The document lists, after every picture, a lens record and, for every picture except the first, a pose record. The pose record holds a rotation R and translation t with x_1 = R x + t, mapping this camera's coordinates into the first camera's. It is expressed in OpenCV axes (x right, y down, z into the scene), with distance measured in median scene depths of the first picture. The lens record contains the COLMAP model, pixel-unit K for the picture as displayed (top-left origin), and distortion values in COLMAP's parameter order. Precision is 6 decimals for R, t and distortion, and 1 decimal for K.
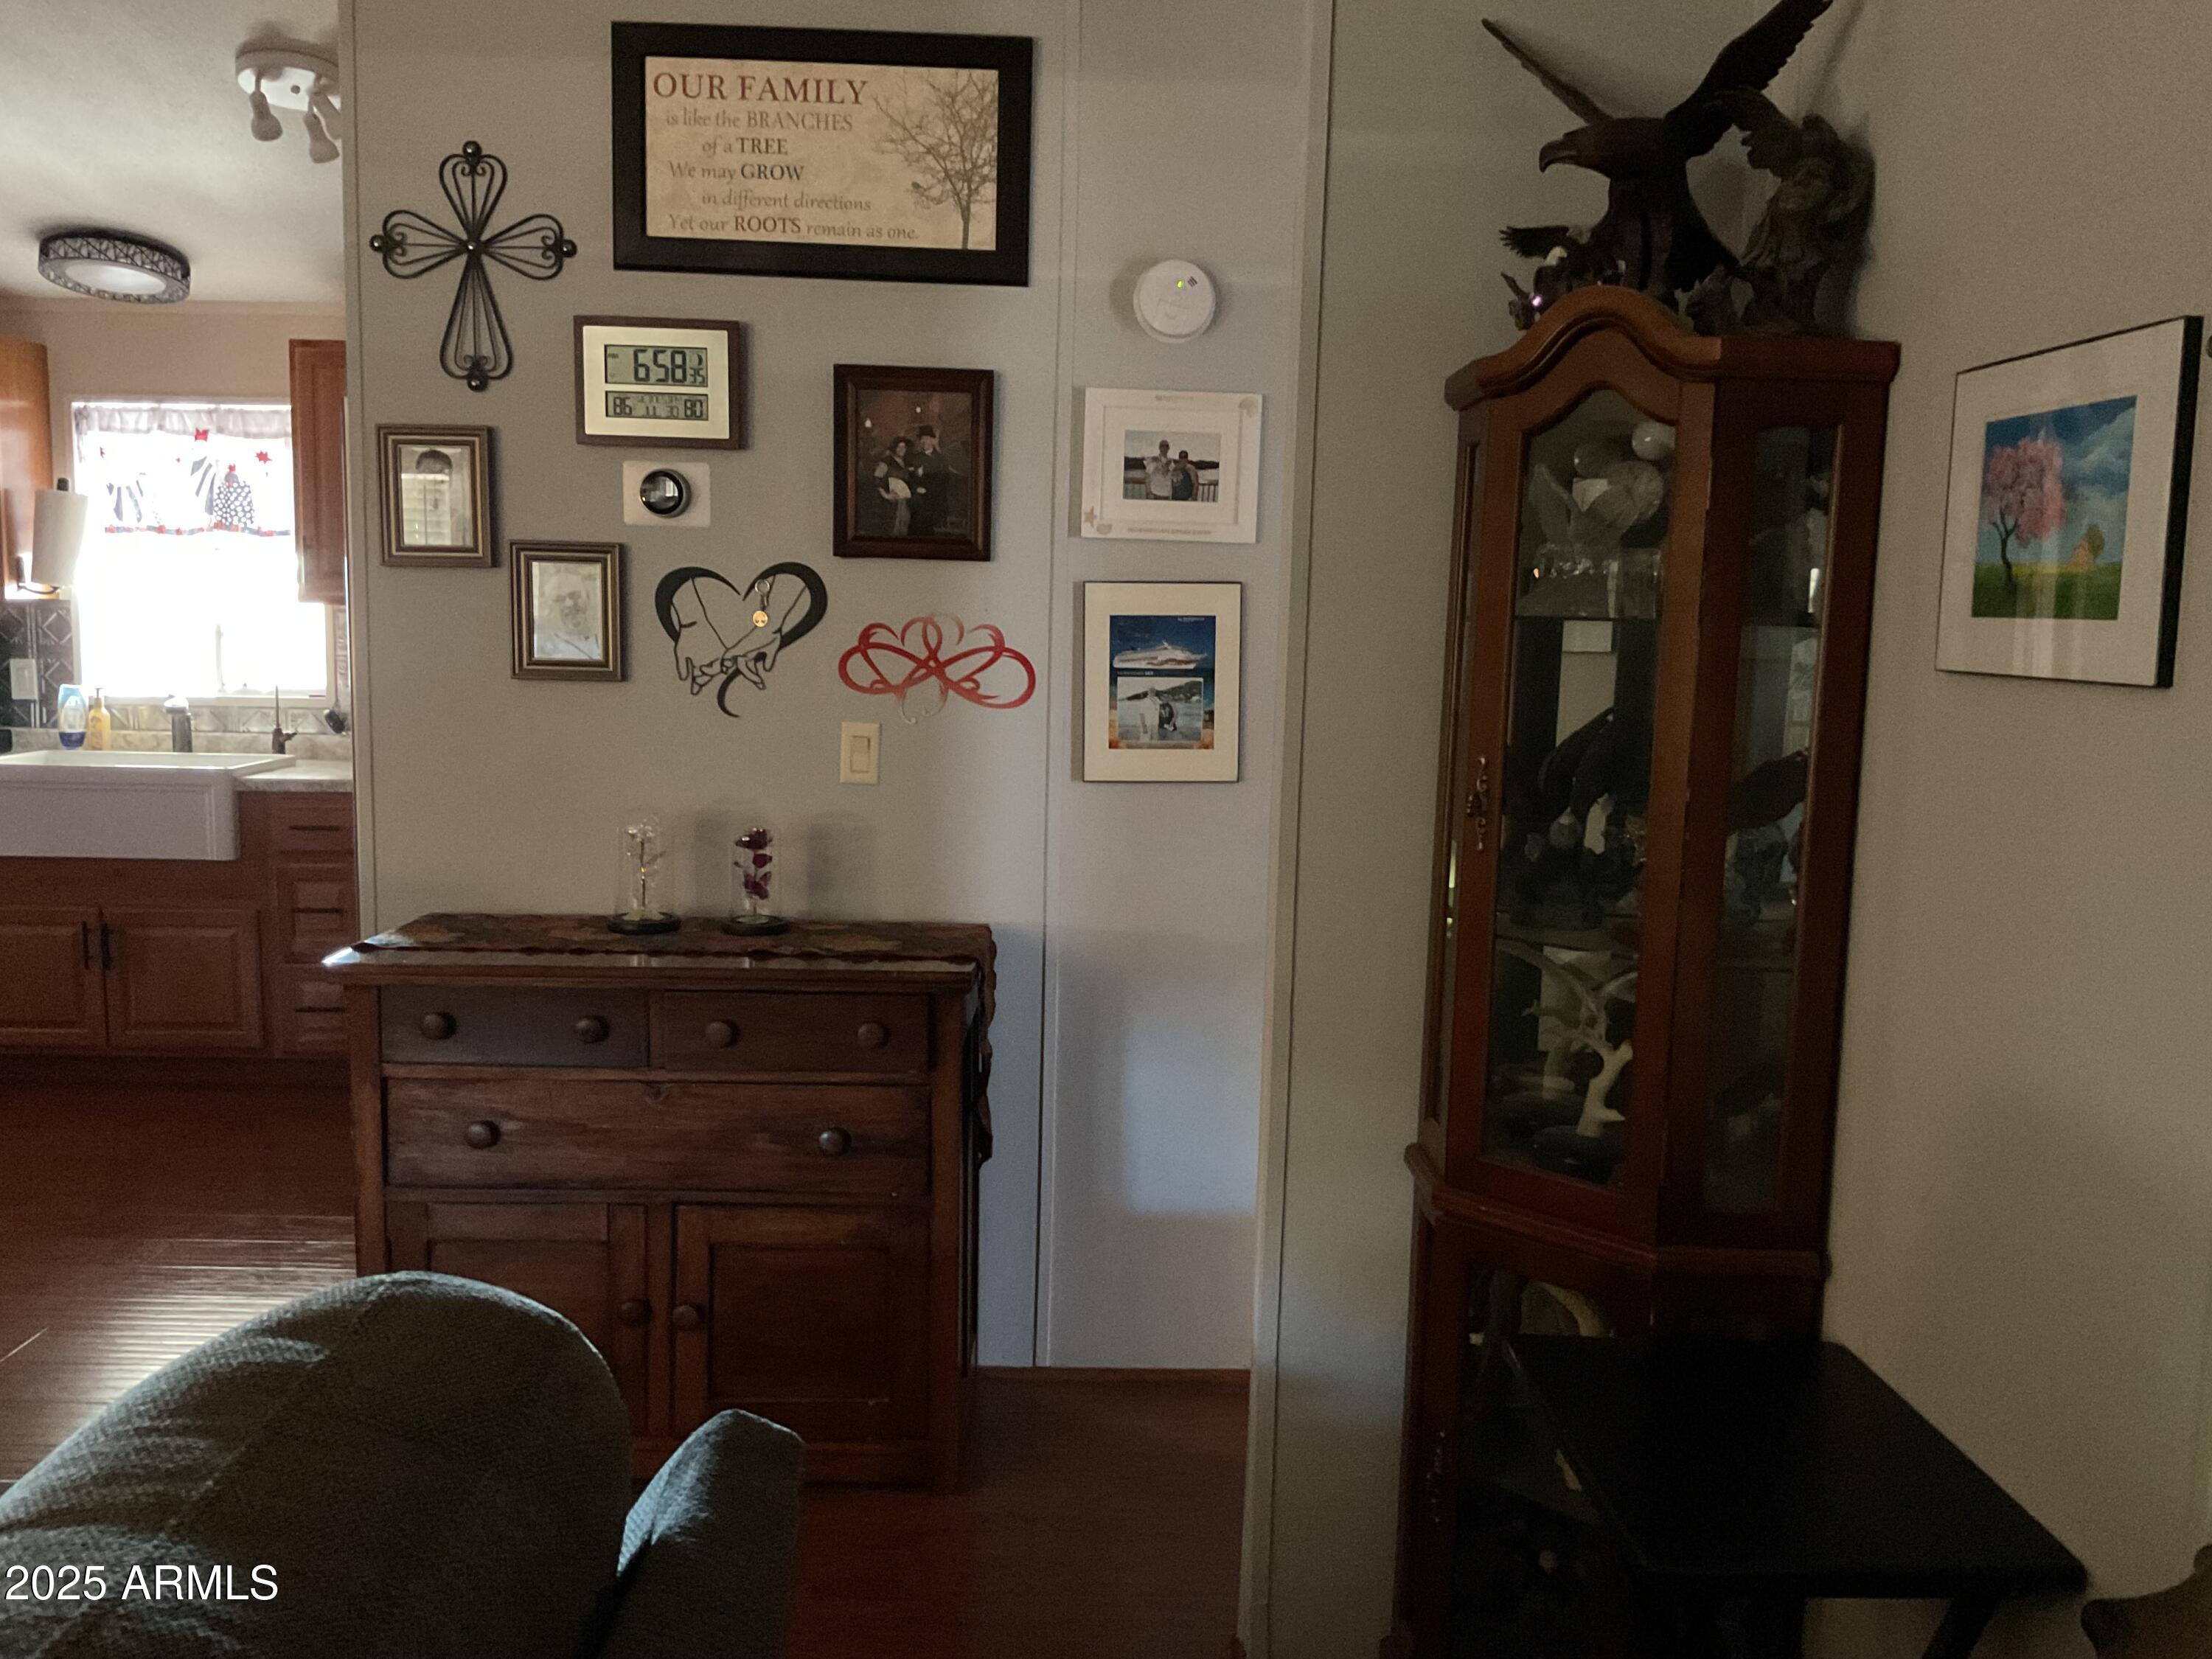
lens RADIAL K [[1824.1, 0, 1106.0], [0, 1824.1, 829.5], [0, 0, 1]] dist [0.135884, -0.279428]
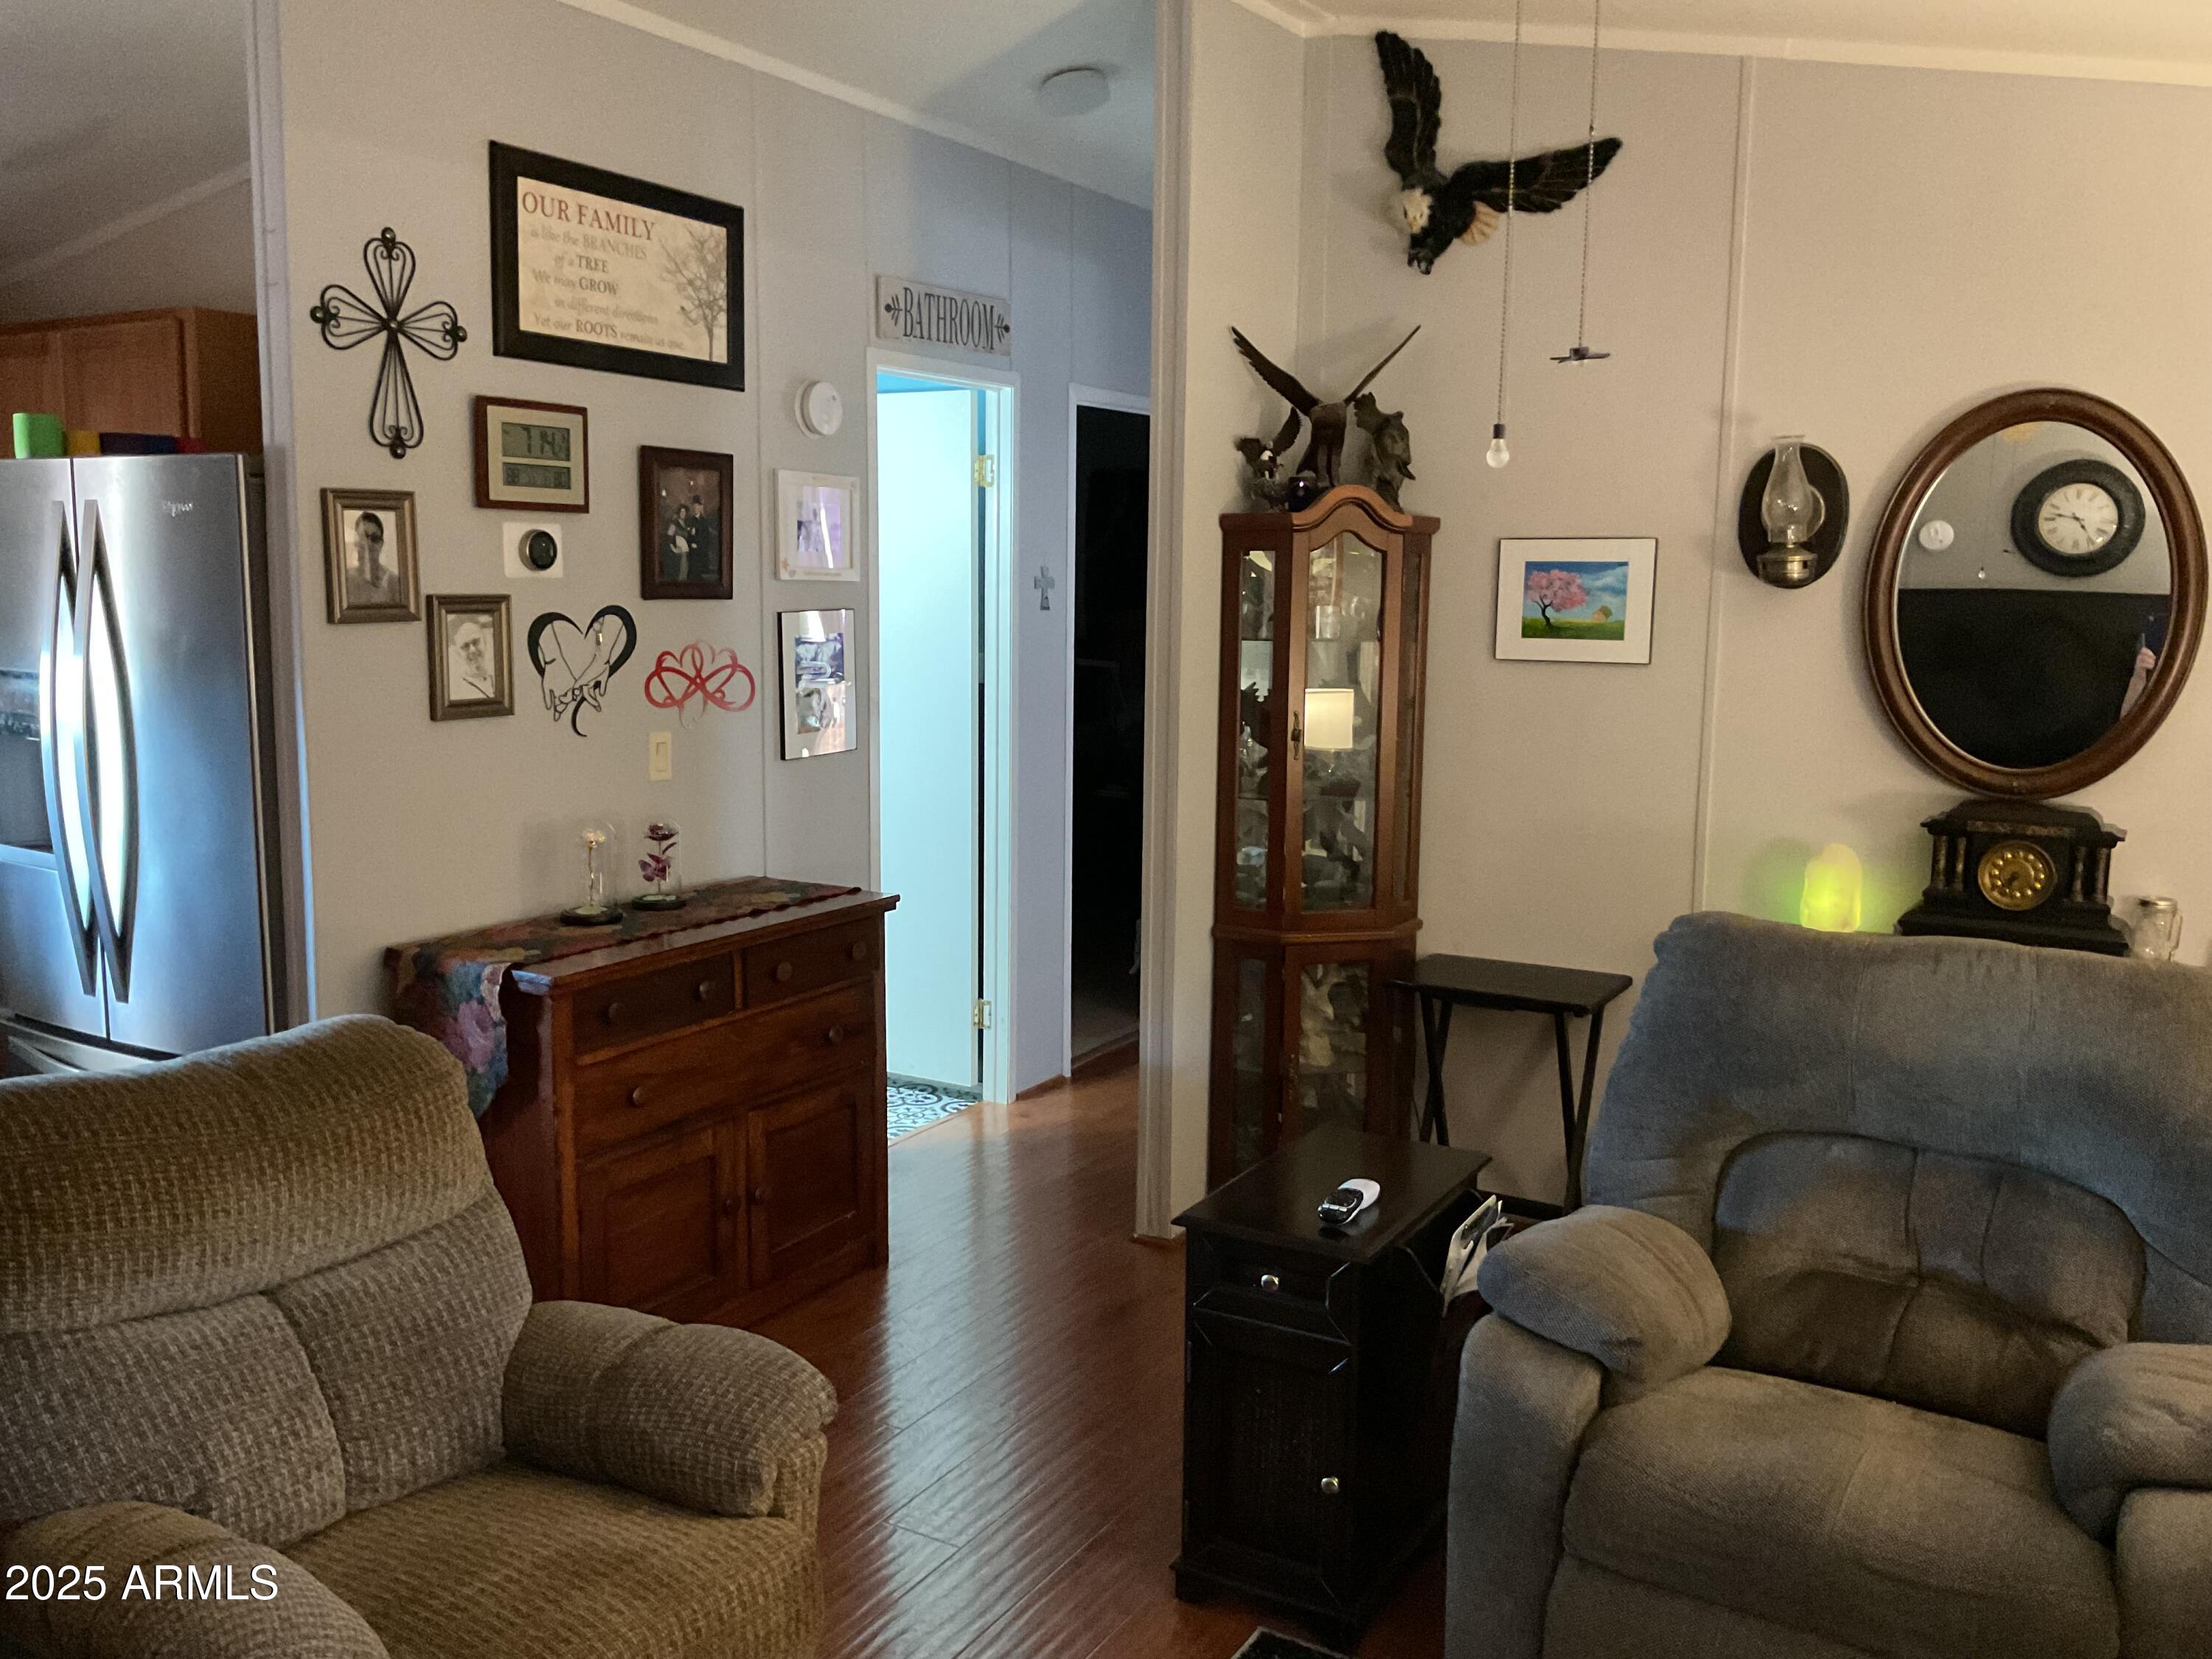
lens RADIAL K [[1824.1, 0, 1106.0], [0, 1824.1, 829.5], [0, 0, 1]] dist [0.135884, -0.279428]
pose [[0.527787, -0.136253, 0.838377, -1.063167], [0.102421, 0.990057, 0.096426, -0.084746], [-0.843179, 0.034975, 0.536494, 0.080024]]
